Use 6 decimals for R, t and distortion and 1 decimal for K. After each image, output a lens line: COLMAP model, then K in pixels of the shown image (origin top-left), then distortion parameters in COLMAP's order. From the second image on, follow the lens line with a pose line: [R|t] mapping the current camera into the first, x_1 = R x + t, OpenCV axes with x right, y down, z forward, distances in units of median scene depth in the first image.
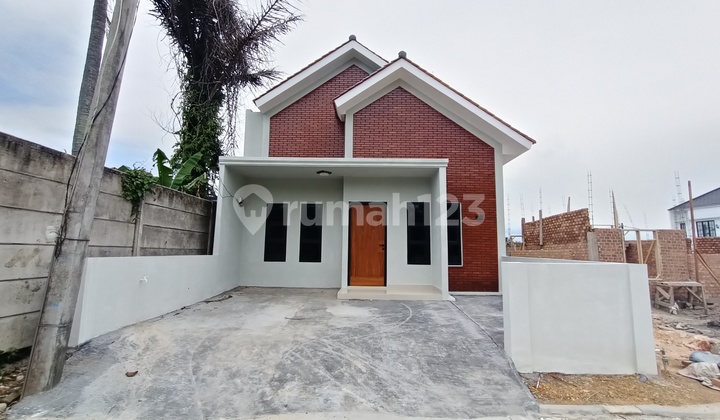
lens RADIAL K [[326.9, 0, 361.7], [0, 326.9, 213.3], [0, 0, 1]] dist [0.004928, -0.001938]
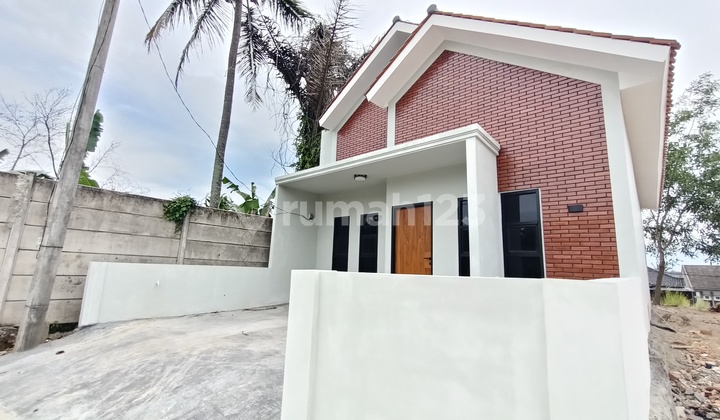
lens RADIAL K [[326.9, 0, 363.5], [0, 326.9, 211.9], [0, 0, 1]] dist [0.004928, -0.001938]
pose [[0.766417, -0.098793, -0.634701, 0.664191], [0.050682, 0.994322, -0.093569, 0.082387], [0.640341, 0.039545, 0.767072, 0.481221]]
